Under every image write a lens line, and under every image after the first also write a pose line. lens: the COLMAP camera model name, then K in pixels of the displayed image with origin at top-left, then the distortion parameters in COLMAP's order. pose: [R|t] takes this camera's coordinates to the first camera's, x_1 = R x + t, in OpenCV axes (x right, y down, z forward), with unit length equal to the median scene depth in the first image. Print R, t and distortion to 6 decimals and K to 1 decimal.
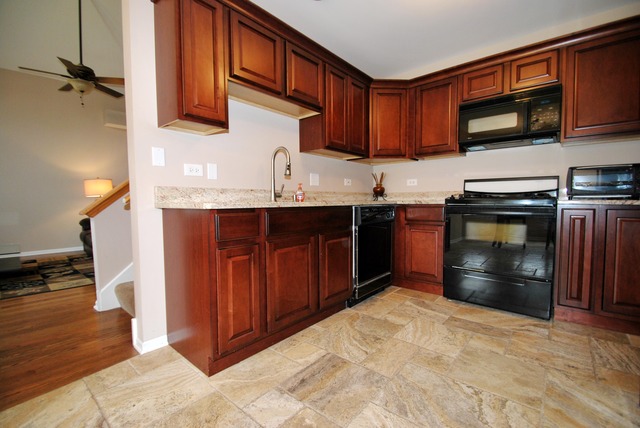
lens RADIAL K [[284.3, 0, 325.9], [0, 284.3, 216.0], [0, 0, 1]] dist [0.008913, -0.009116]
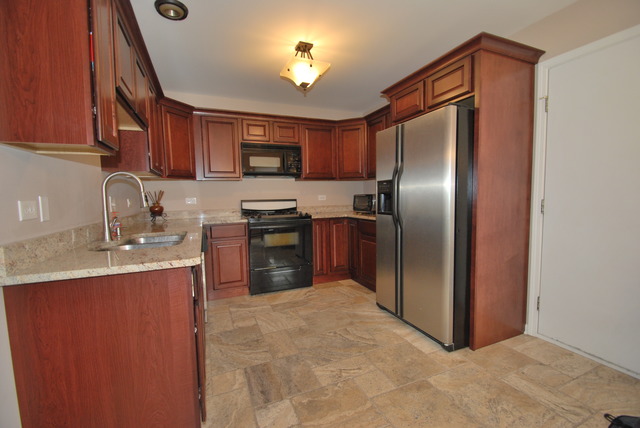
lens RADIAL K [[284.3, 0, 325.9], [0, 284.3, 216.0], [0, 0, 1]] dist [0.008913, -0.009116]
pose [[0.431094, -0.069866, 0.899598, -0.707903], [0.058809, 0.997053, 0.049253, -0.140089], [-0.900389, 0.031672, 0.433932, 0.163313]]
